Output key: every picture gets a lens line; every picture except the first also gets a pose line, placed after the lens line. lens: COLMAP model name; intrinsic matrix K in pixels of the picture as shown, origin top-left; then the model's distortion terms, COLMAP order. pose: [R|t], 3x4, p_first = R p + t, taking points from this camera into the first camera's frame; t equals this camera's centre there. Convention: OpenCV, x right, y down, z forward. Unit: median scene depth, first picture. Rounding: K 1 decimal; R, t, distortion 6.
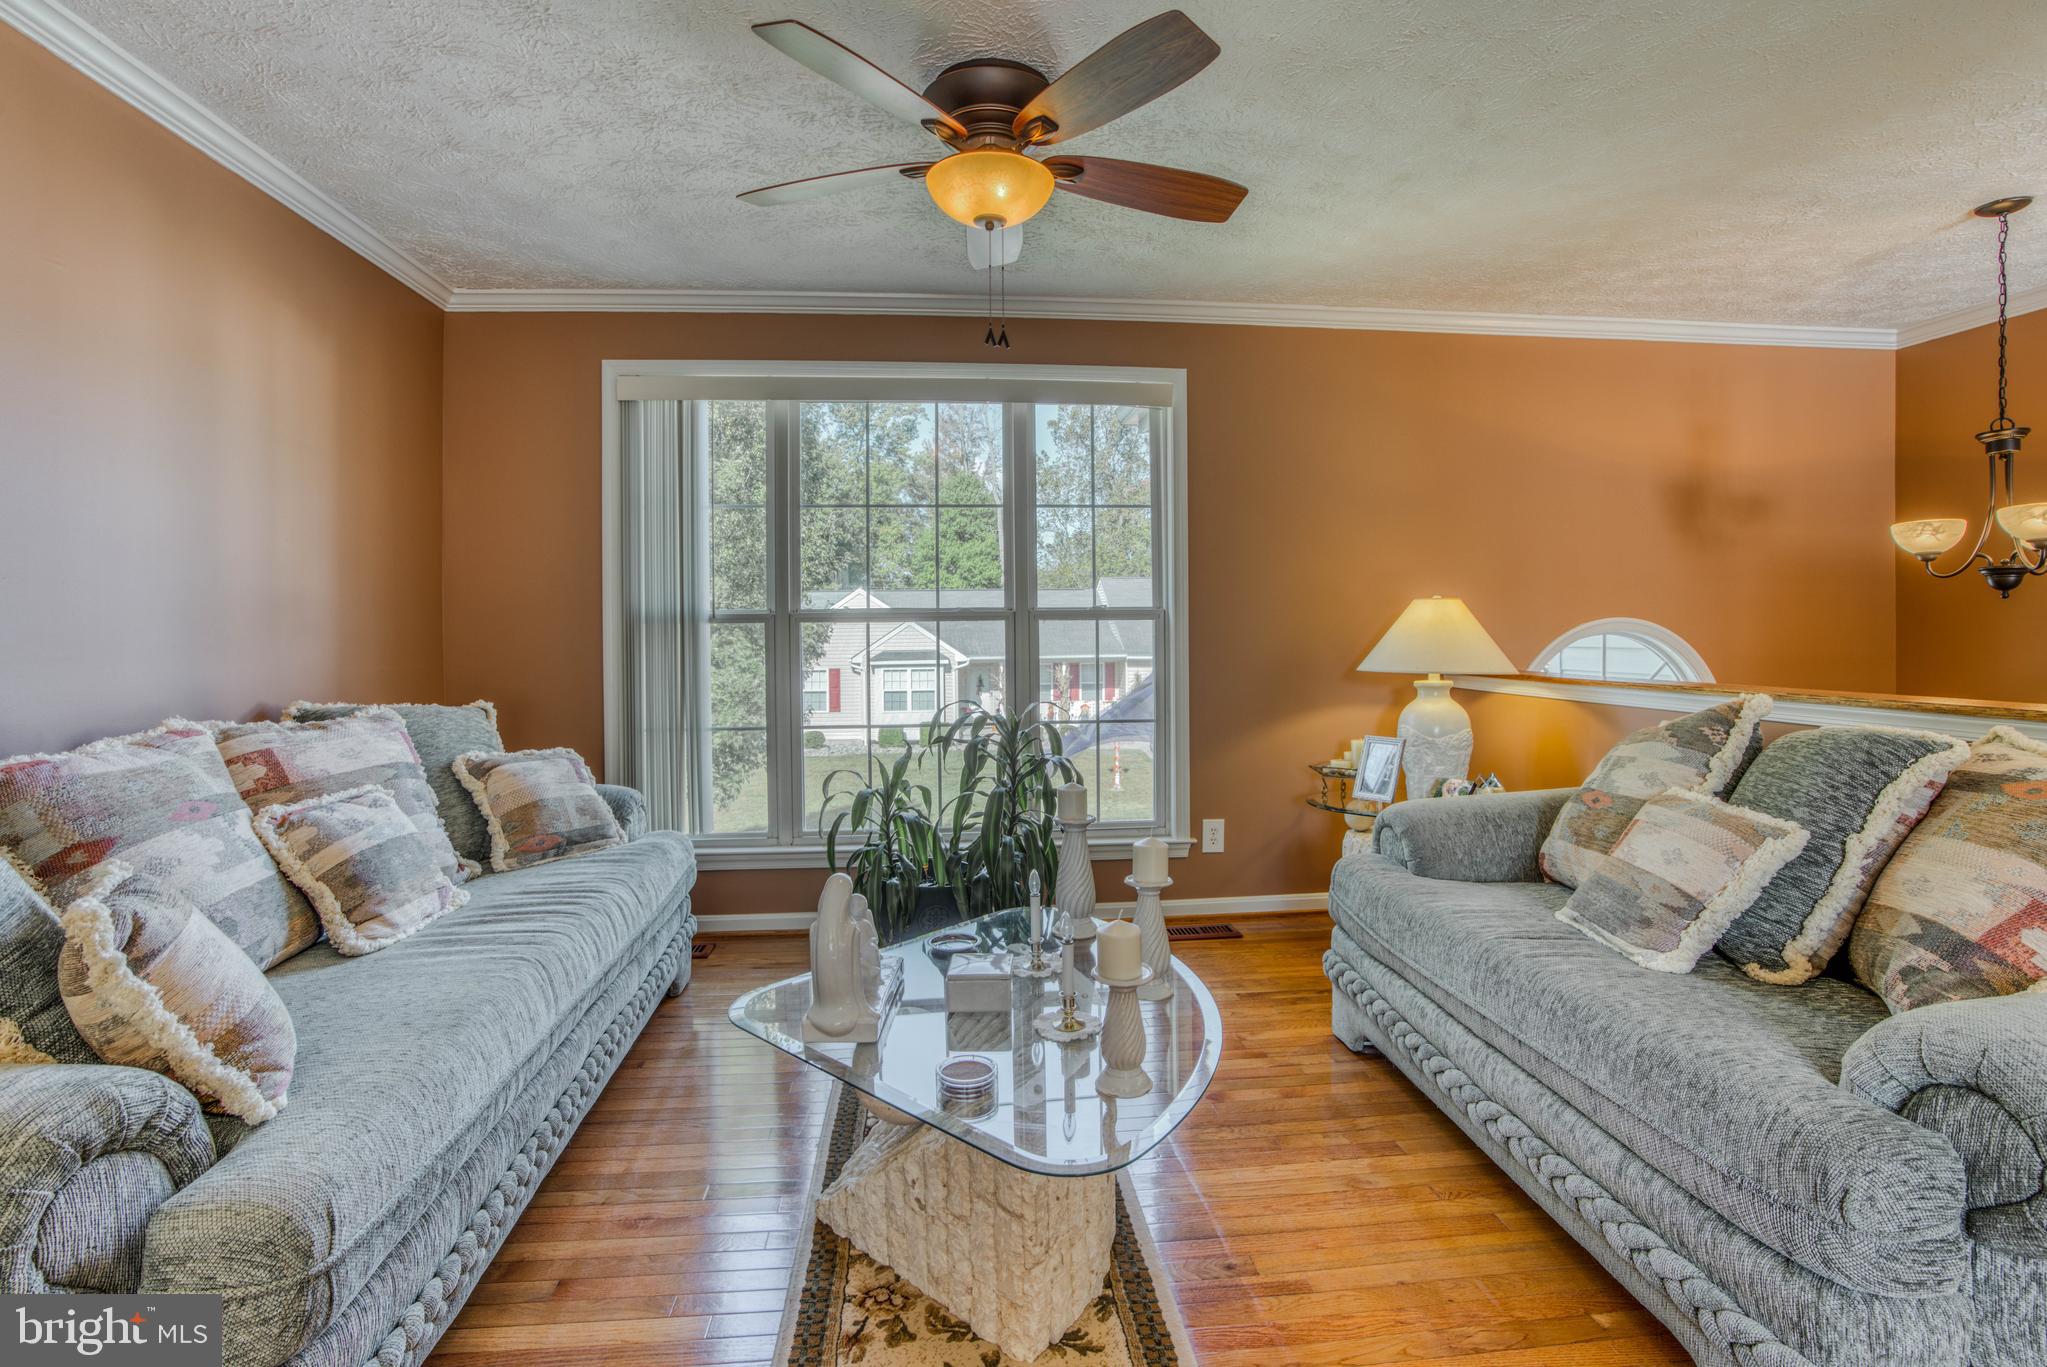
lens RADIAL K [[970.7, 0, 1015.3], [0, 970.7, 641.6], [0, 0, 1]] dist [-0.067085, 0.027063]
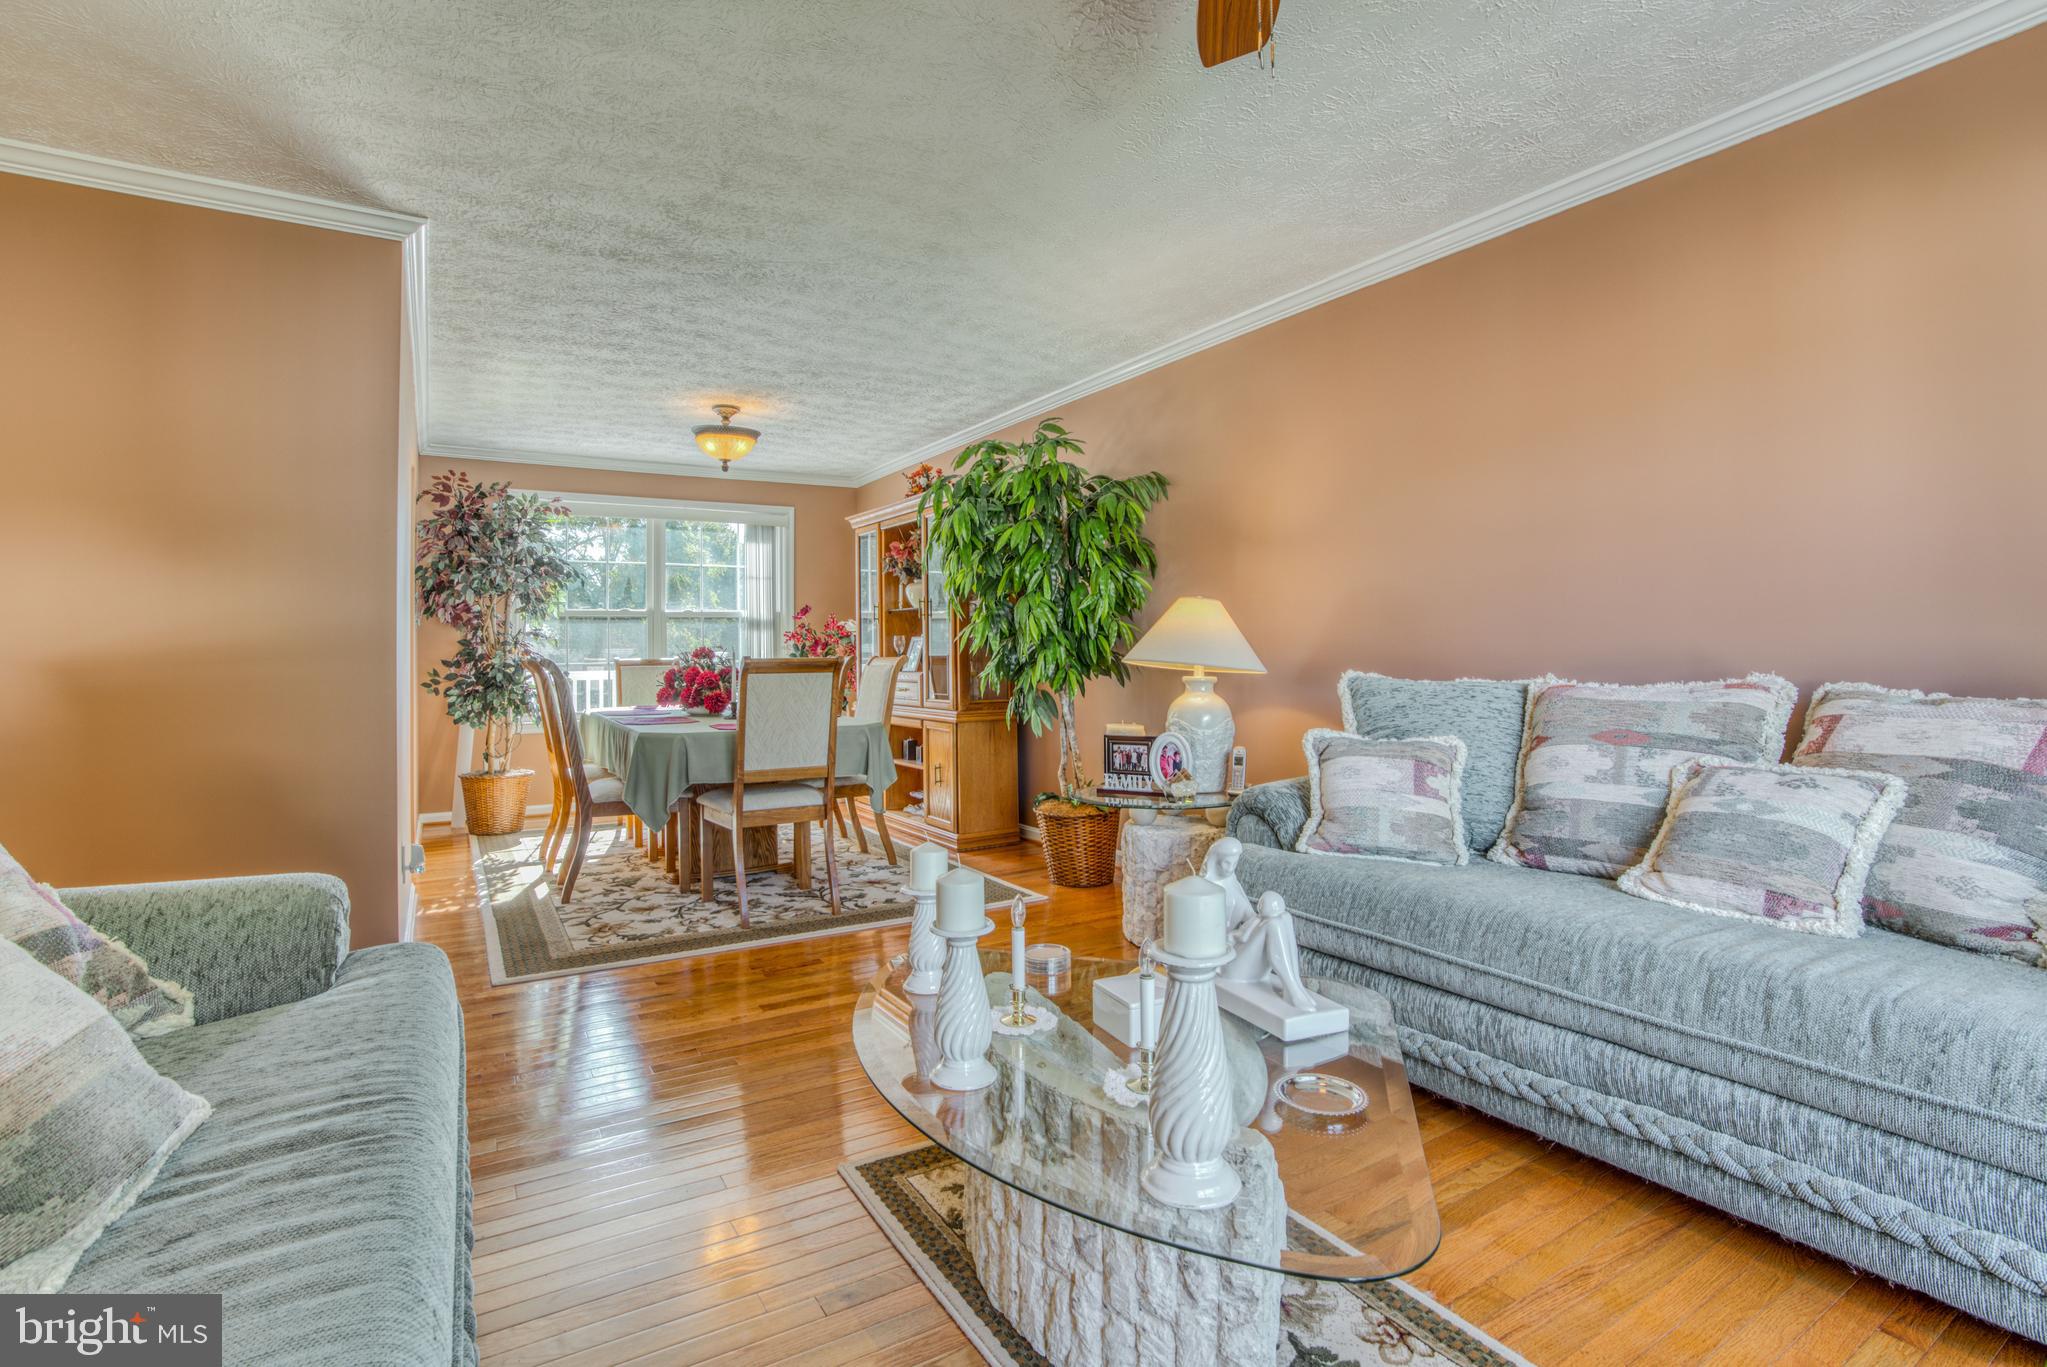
lens RADIAL K [[970.7, 0, 1015.3], [0, 970.7, 641.6], [0, 0, 1]] dist [-0.067085, 0.027063]
pose [[-0.897966, 0.012124, -0.439897, 0.263856], [0.010357, 0.999926, 0.006418, 0.017829], [0.439942, 0.001208, -0.898025, 1.055199]]
